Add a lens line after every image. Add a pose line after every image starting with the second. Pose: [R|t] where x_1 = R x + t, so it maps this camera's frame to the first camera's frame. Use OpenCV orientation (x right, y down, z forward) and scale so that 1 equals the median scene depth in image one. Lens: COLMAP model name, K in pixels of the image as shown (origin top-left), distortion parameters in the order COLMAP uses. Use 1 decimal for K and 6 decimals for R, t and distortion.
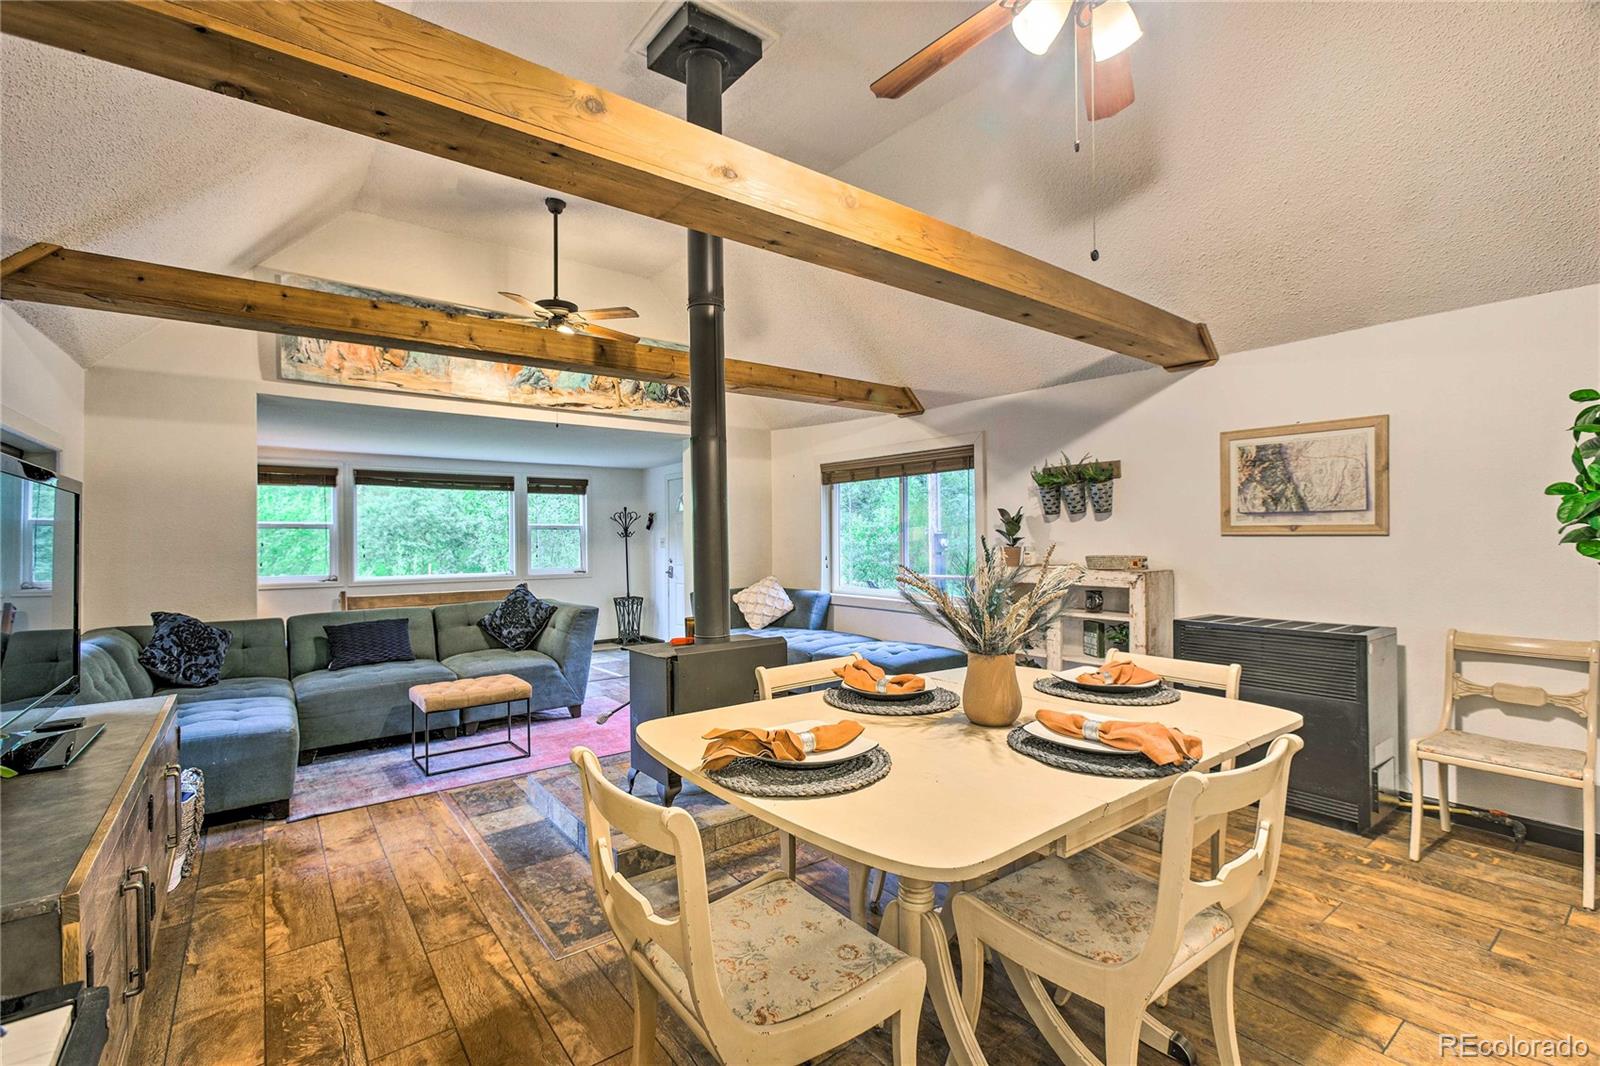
lens RADIAL K [[705.7, 0, 790.4], [0, 705.7, 534.7], [0, 0, 1]] dist [0.003938, 0.001331]
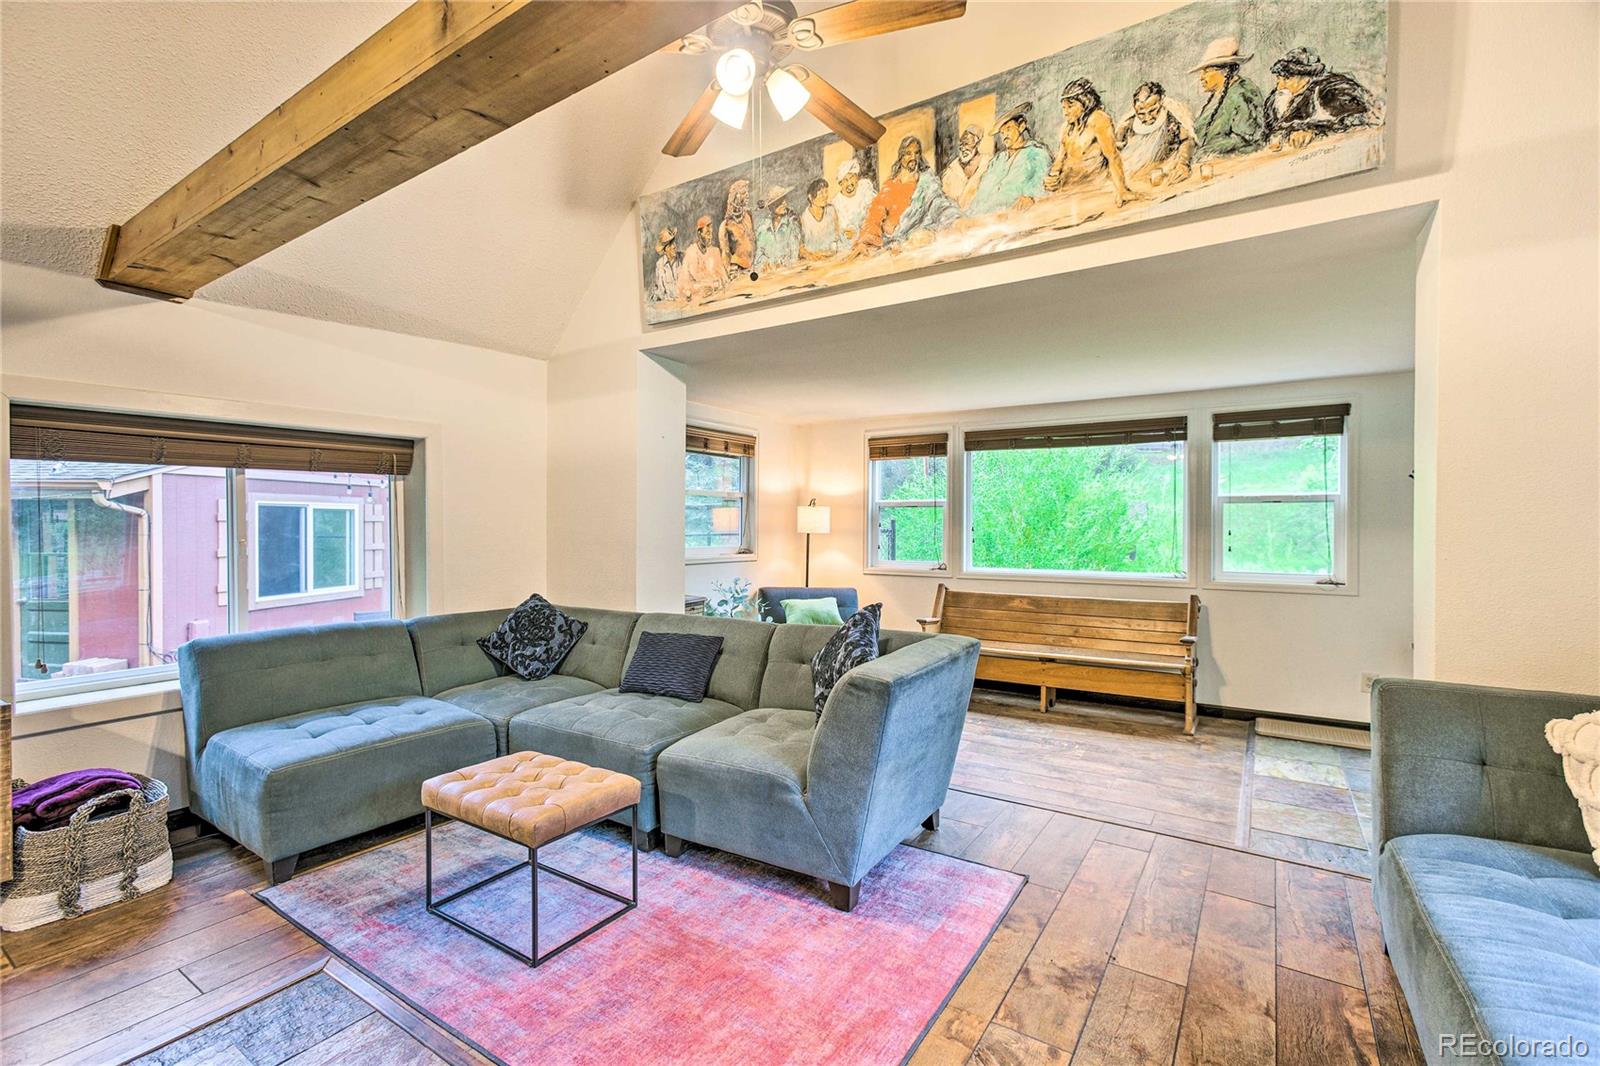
lens RADIAL K [[705.7, 0, 798.5], [0, 705.7, 533.8], [0, 0, 1]] dist [0.003938, 0.001331]
pose [[0.326061, 0.021888, -0.945095, 0.091215], [0.003587, 0.999696, 0.024389, 0.002472], [0.945342, -0.011342, 0.325884, 0.642926]]
